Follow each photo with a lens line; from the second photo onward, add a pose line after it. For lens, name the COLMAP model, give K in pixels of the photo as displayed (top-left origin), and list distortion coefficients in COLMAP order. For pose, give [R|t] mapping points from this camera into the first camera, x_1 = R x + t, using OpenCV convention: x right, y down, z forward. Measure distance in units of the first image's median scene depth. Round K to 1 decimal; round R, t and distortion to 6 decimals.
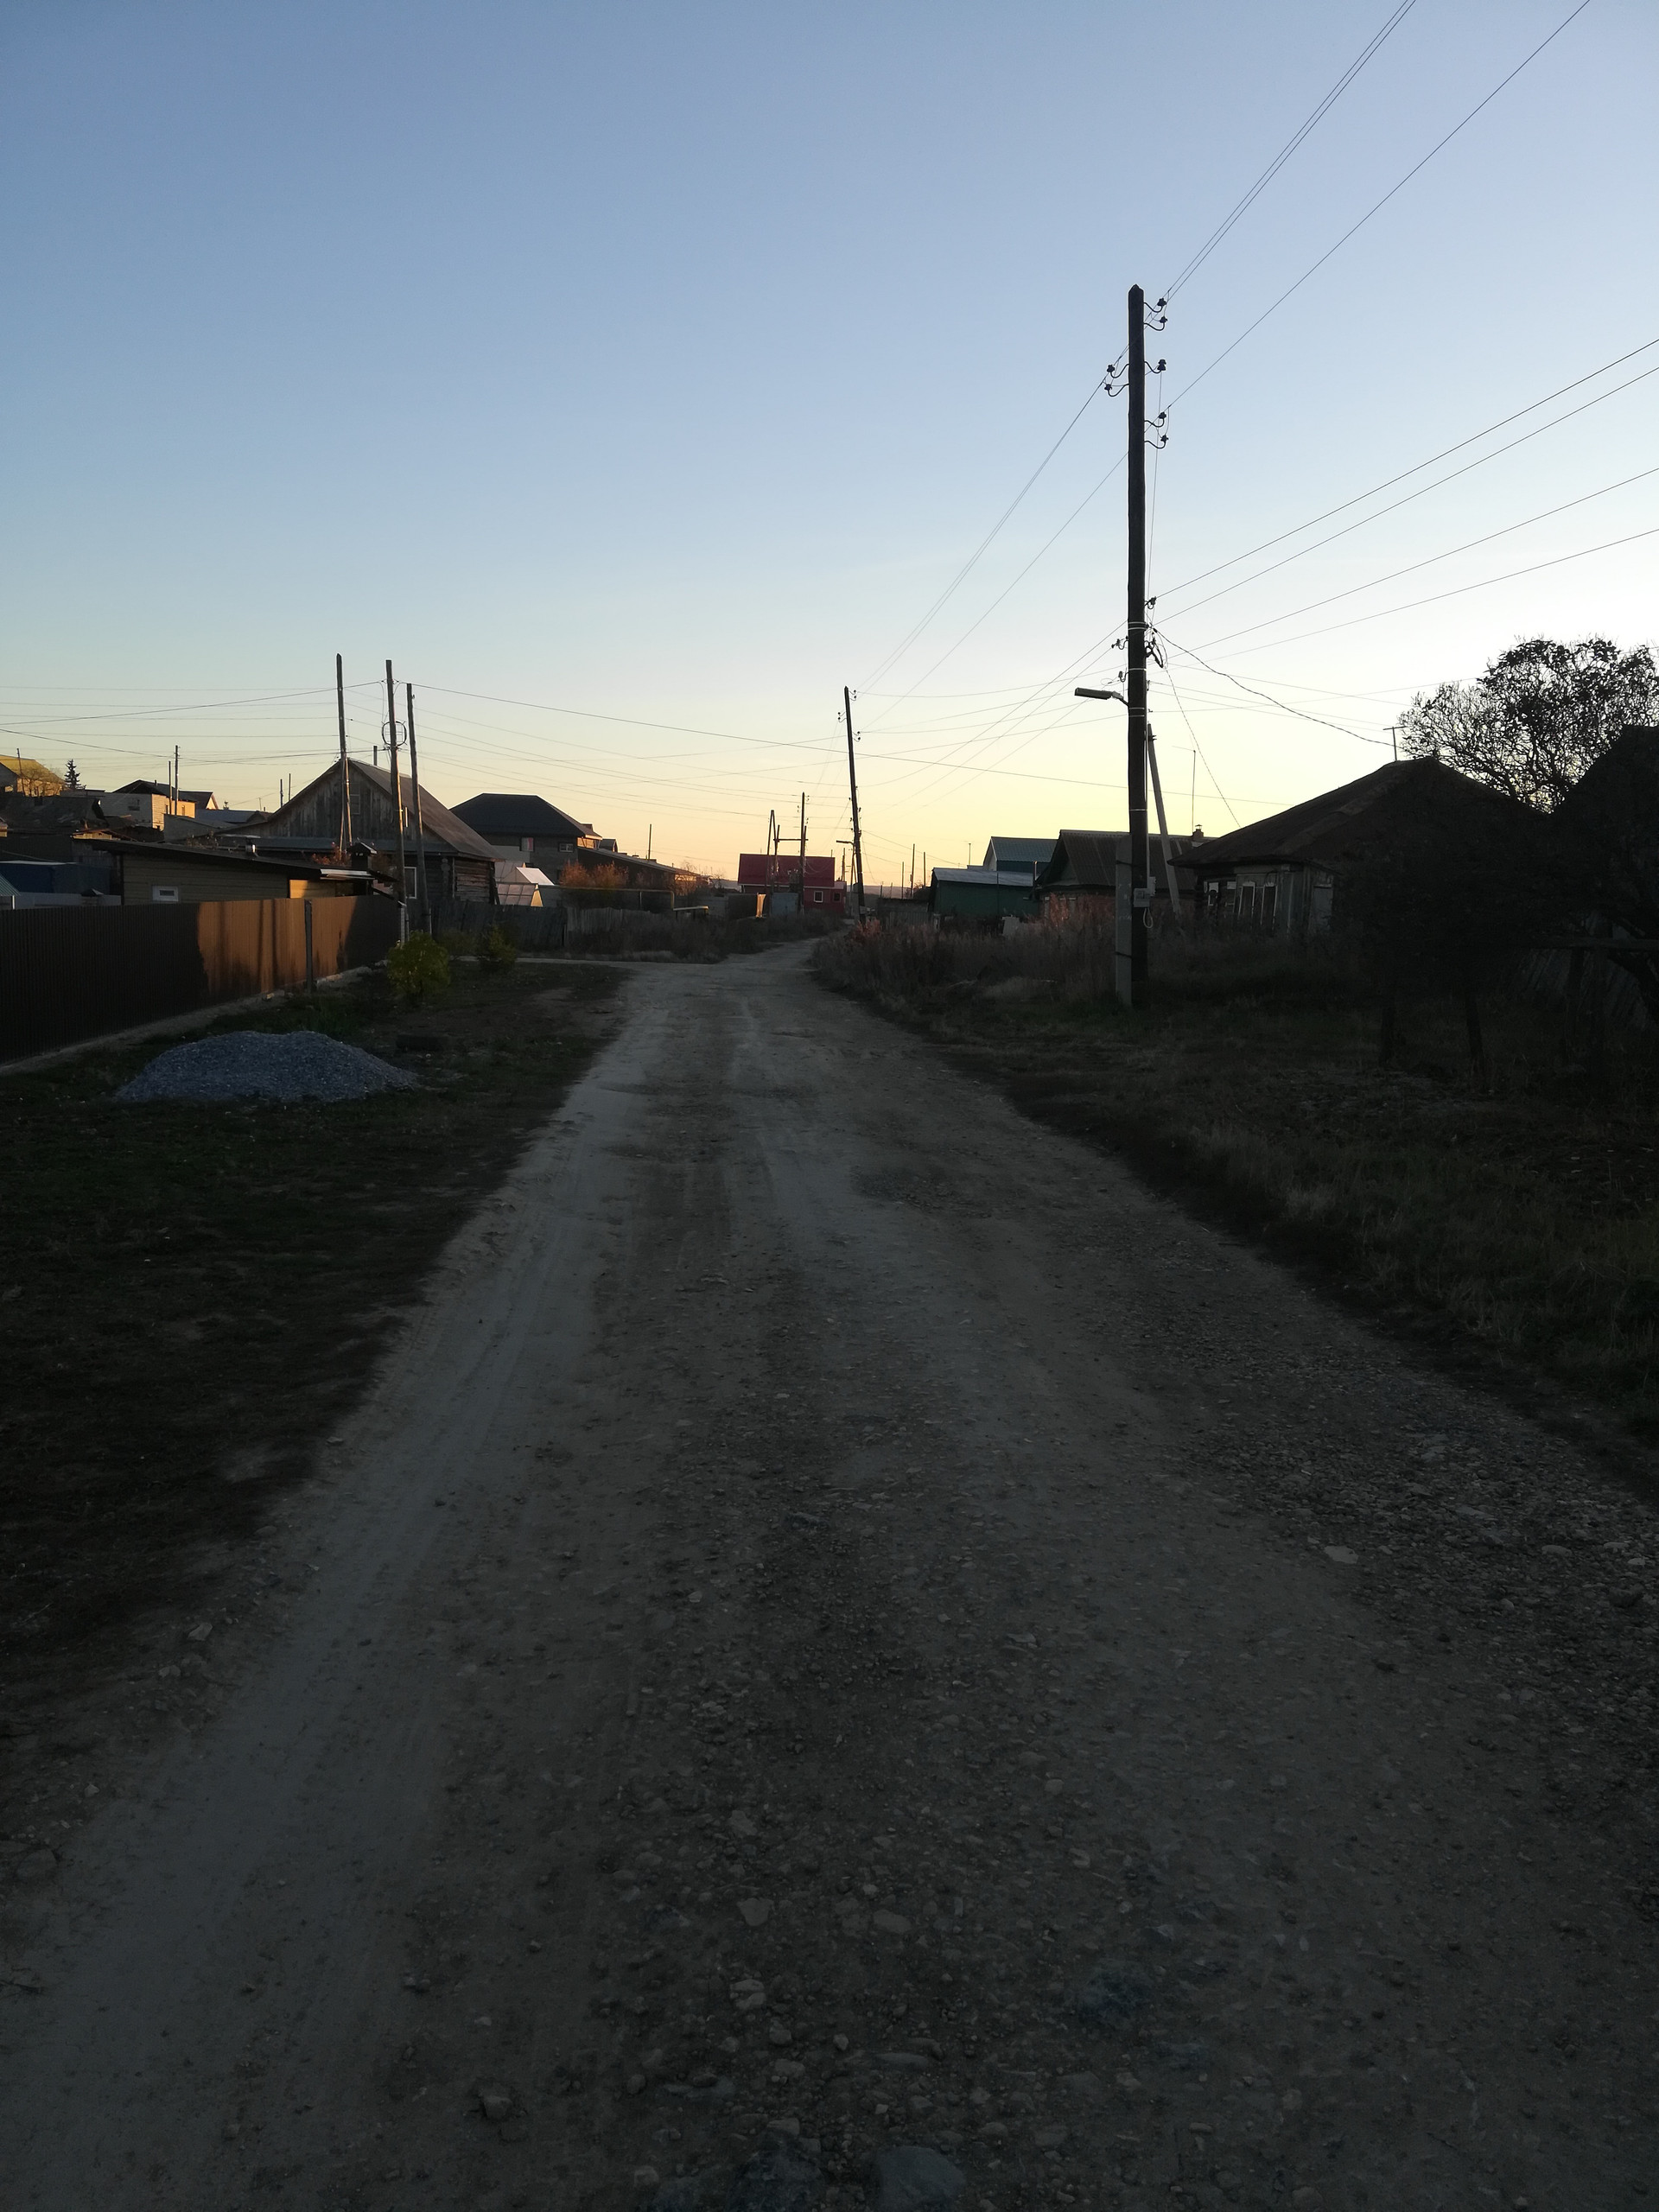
lens RADIAL K [[1777.9, 0, 851.8], [0, 1777.9, 1114.8], [0, 0, 1]] dist [0.098620, -0.198050]
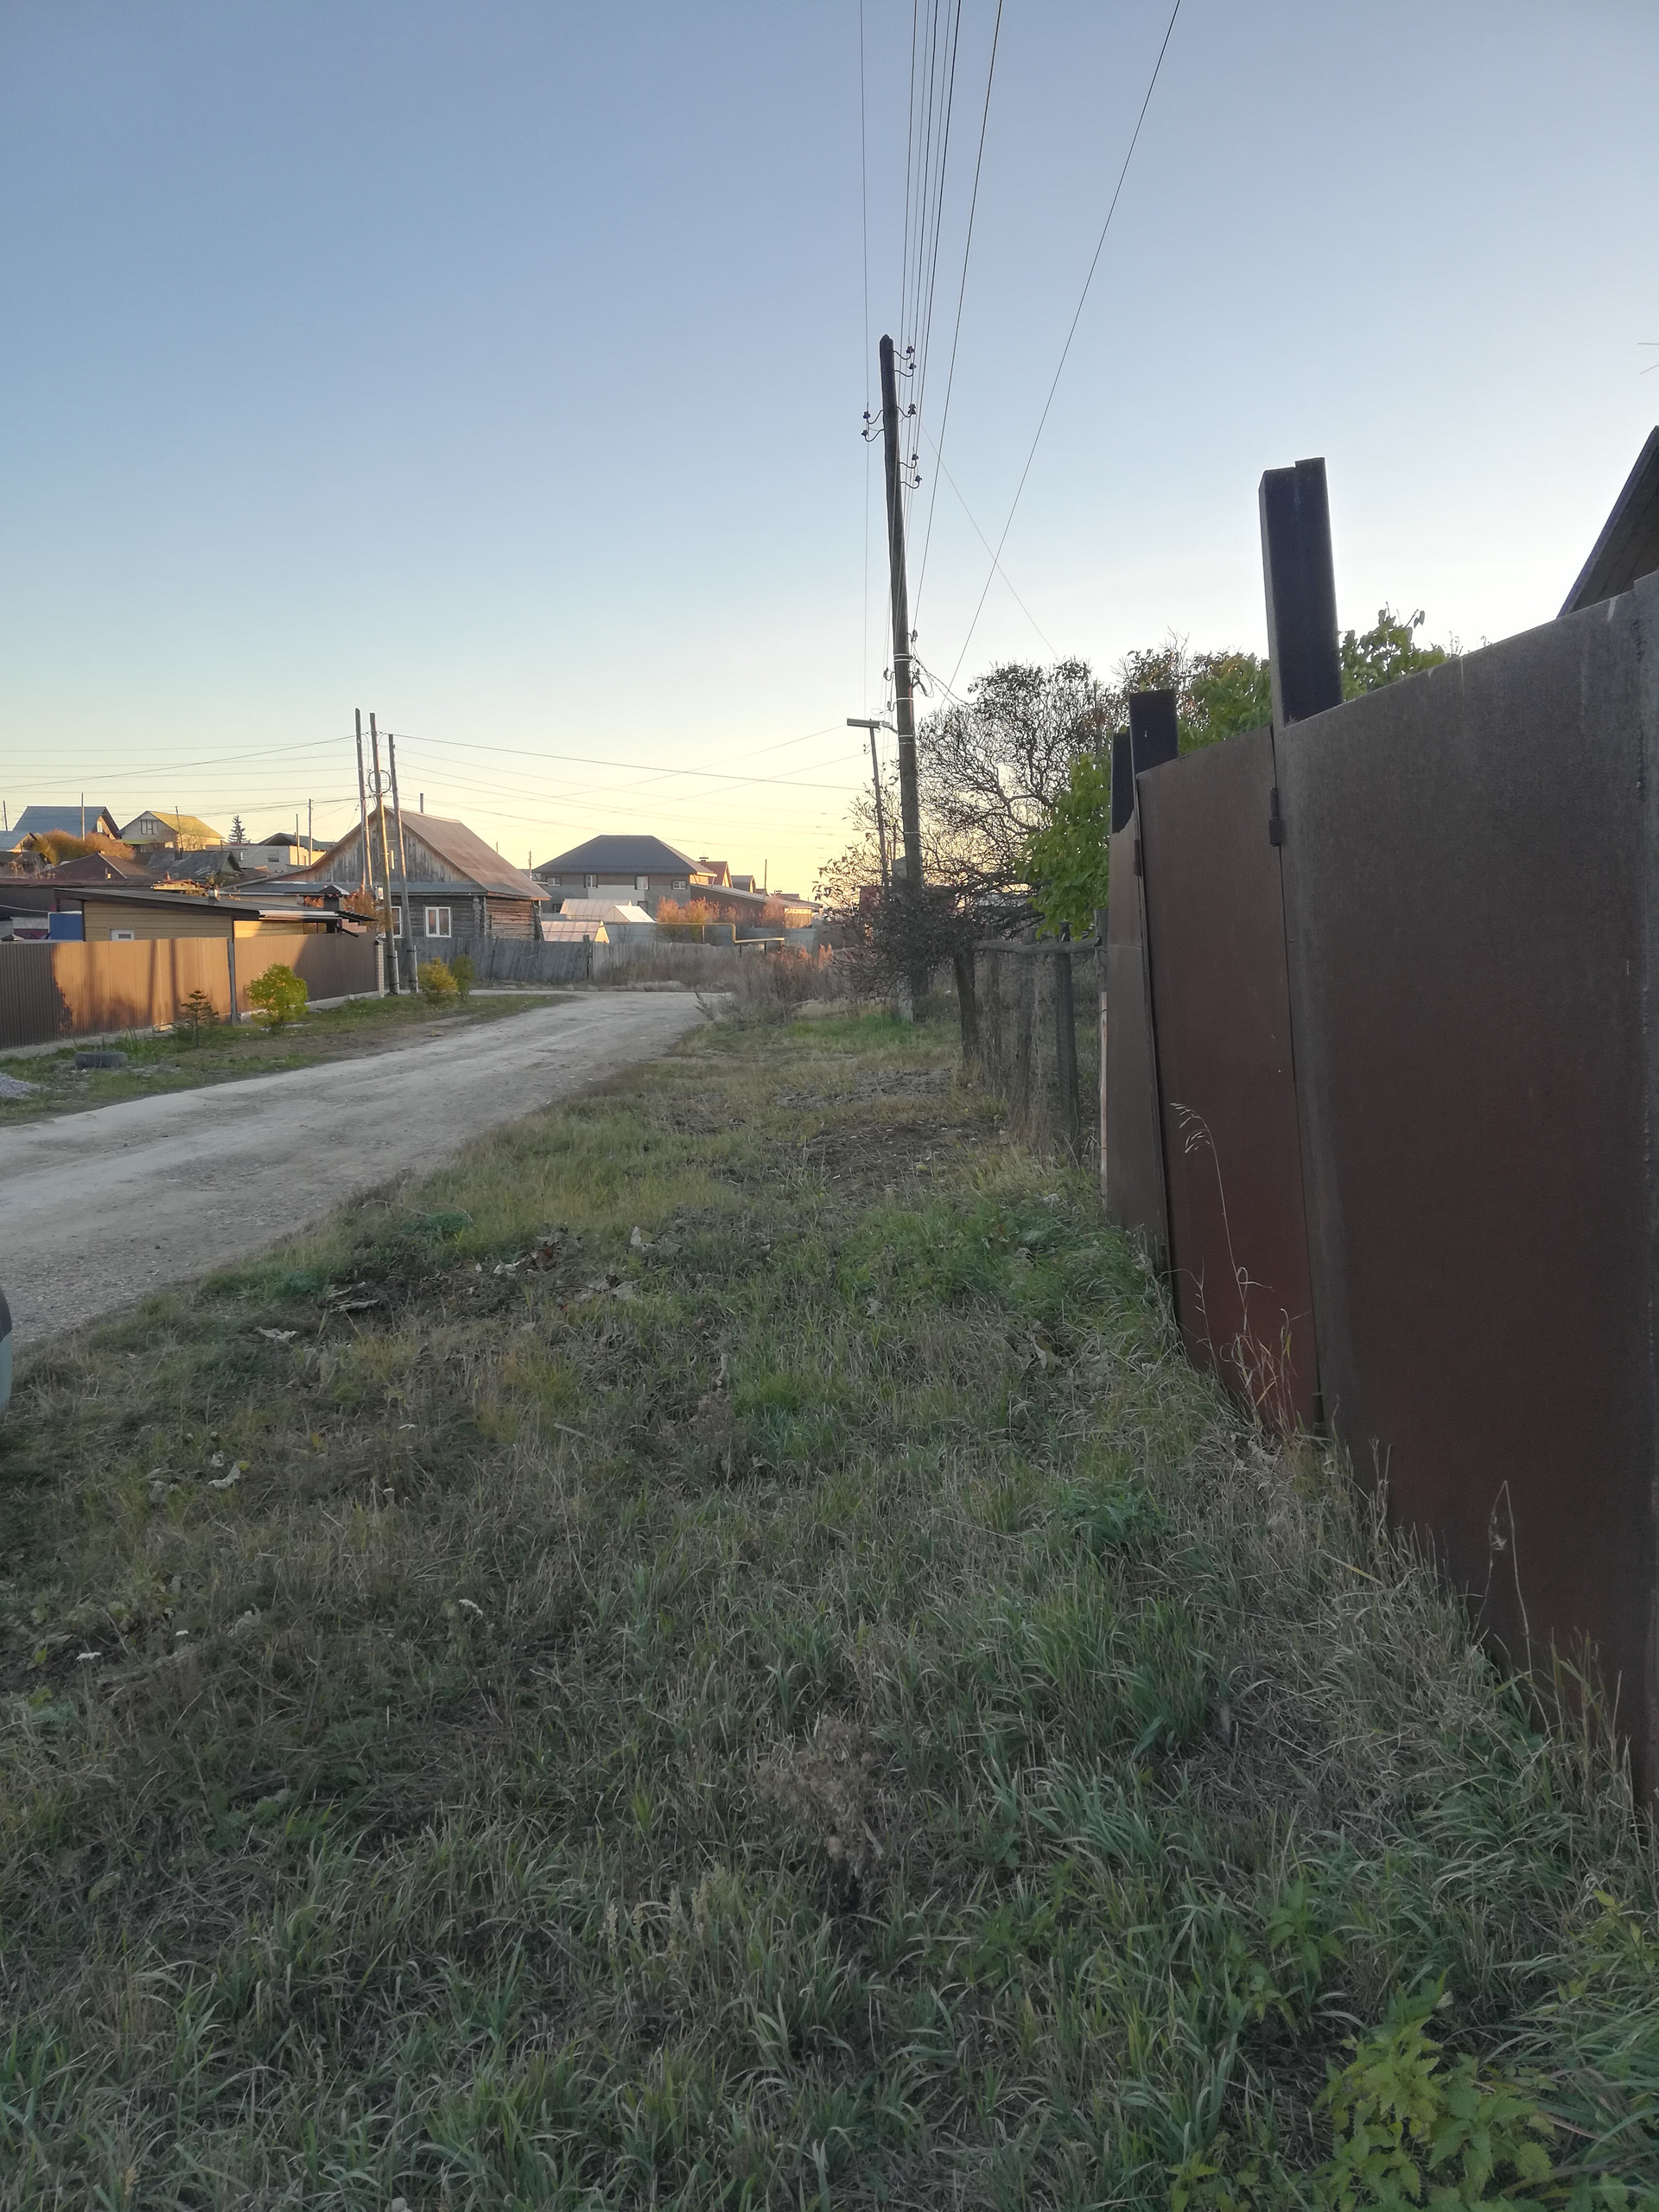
lens RADIAL K [[1777.9, 0, 851.8], [0, 1777.9, 1114.8], [0, 0, 1]] dist [0.098620, -0.198050]
pose [[0.994600, -0.015794, -0.102578, 0.201384], [0.014033, 0.999742, -0.017867, 0.010769], [0.102834, 0.016331, 0.994564, -0.032858]]
